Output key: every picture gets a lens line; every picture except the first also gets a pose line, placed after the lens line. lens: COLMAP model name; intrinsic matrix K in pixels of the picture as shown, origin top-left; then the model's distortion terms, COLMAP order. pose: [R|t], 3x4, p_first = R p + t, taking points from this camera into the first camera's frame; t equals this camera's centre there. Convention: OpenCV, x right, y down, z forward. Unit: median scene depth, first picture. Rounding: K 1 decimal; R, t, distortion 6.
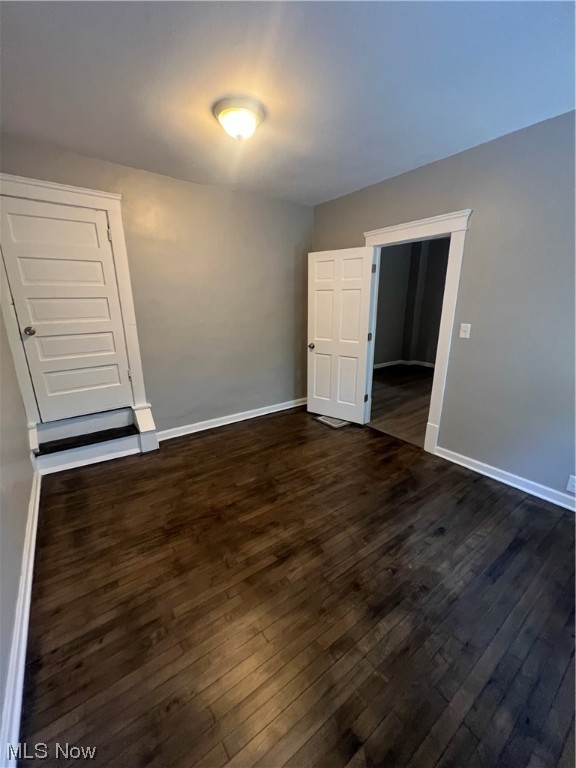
lens RADIAL K [[308.1, 0, 288.0], [0, 308.1, 384.0], [0, 0, 1]] dist [-0.001078, -0.000236]
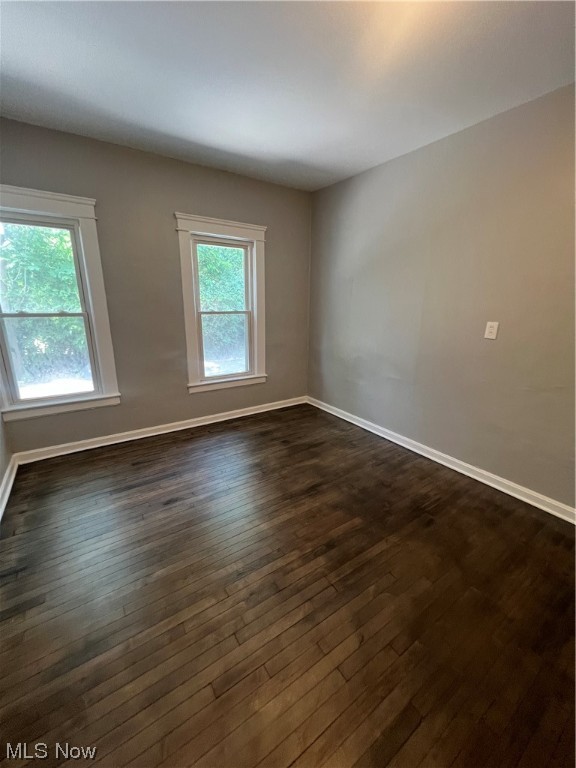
lens RADIAL K [[308.1, 0, 288.0], [0, 308.1, 384.0], [0, 0, 1]] dist [-0.001078, -0.000236]
pose [[-0.999303, -0.023372, 0.029118, 0.054865], [-0.004536, 0.850071, 0.526649, -0.470143], [-0.037061, 0.526150, -0.849584, 1.743857]]
